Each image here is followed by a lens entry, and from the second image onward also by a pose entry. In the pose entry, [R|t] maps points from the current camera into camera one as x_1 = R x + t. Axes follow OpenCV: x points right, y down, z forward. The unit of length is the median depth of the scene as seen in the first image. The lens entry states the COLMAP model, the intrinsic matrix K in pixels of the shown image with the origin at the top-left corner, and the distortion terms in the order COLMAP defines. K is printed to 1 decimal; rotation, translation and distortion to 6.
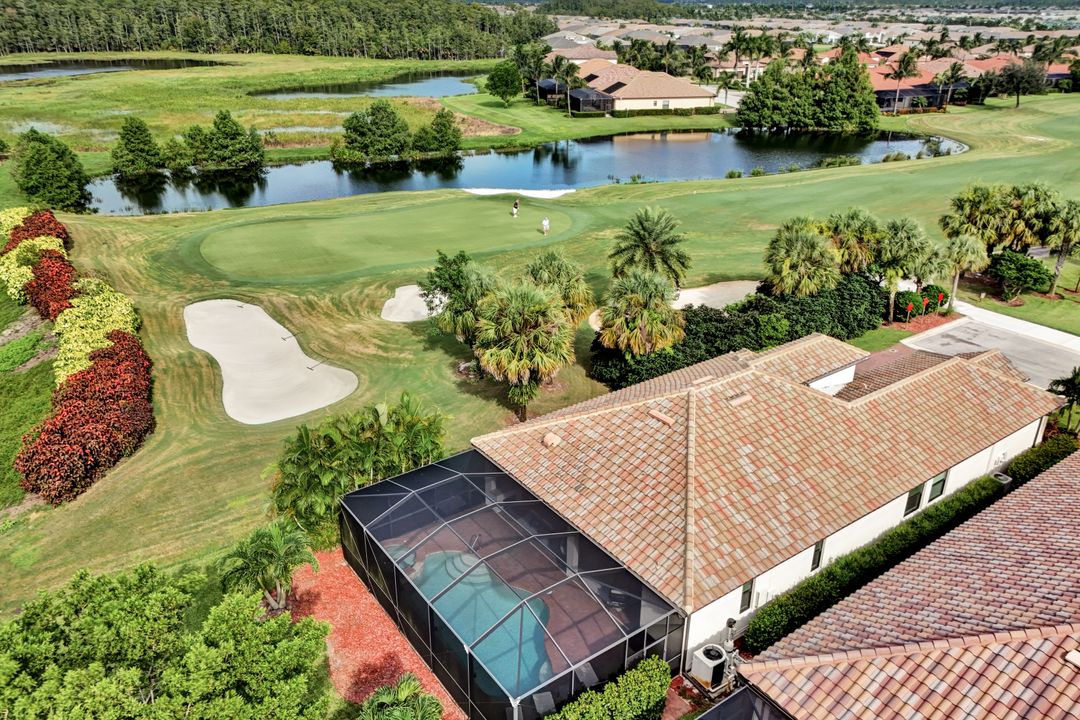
lens RADIAL K [[773.8, 0, 517.2], [0, 773.8, 342.8], [0, 0, 1]] dist [0.027755, -0.002778]
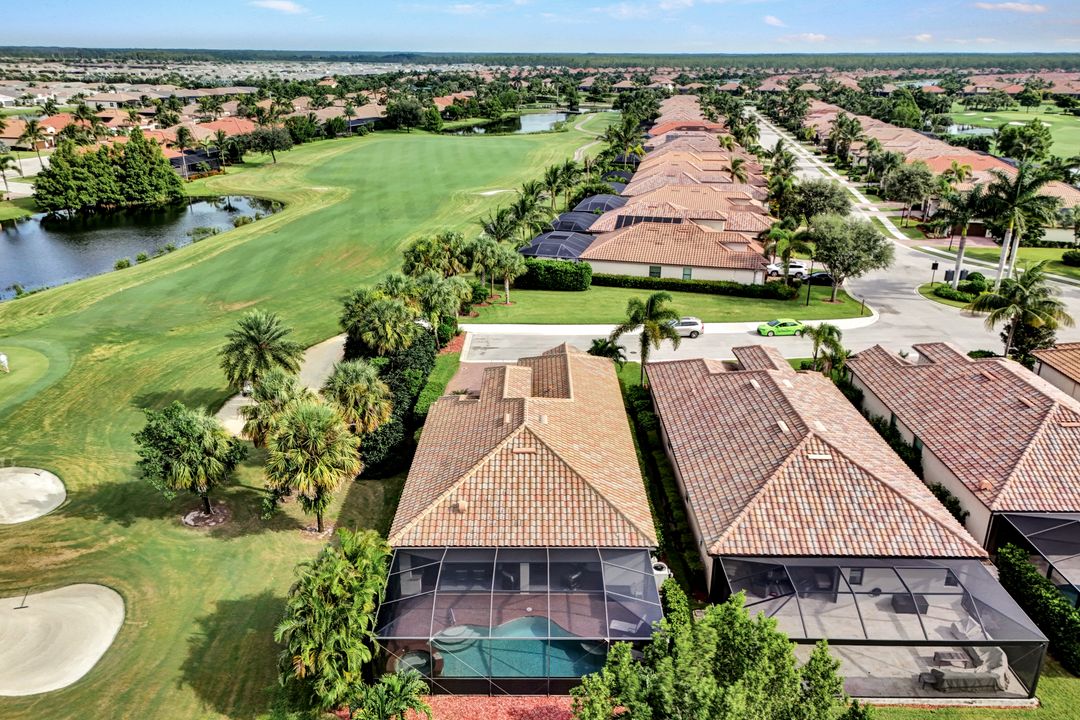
lens RADIAL K [[773.8, 0, 517.2], [0, 773.8, 342.8], [0, 0, 1]] dist [0.027755, -0.002778]
pose [[0.598130, -0.277260, 0.751909, -0.123649], [0.325278, 0.941477, 0.088409, -0.032354], [-0.732417, 0.191699, 0.653312, 0.011899]]
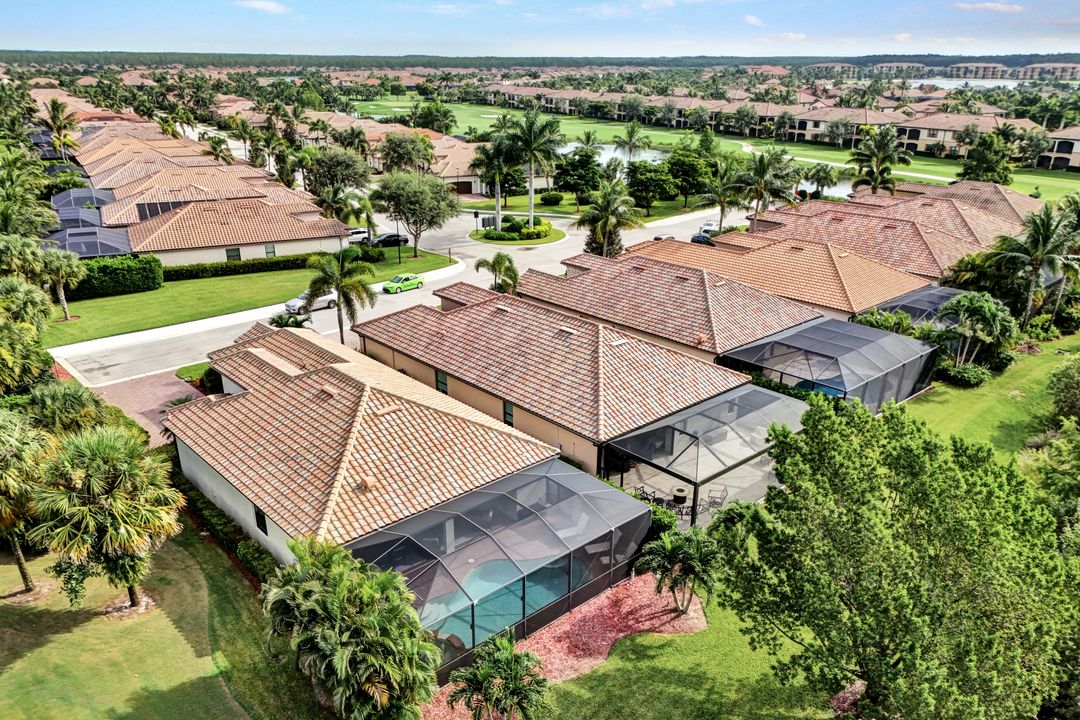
lens RADIAL K [[823.2, 0, 540.0], [0, 823.2, 360.0], [0, 0, 1]] dist [0.003621, -0.002036]
pose [[-0.130867, -0.338929, 0.931666, -0.154899], [0.385333, 0.848470, 0.362790, -0.052995], [-0.913451, 0.406479, 0.019564, 0.118207]]
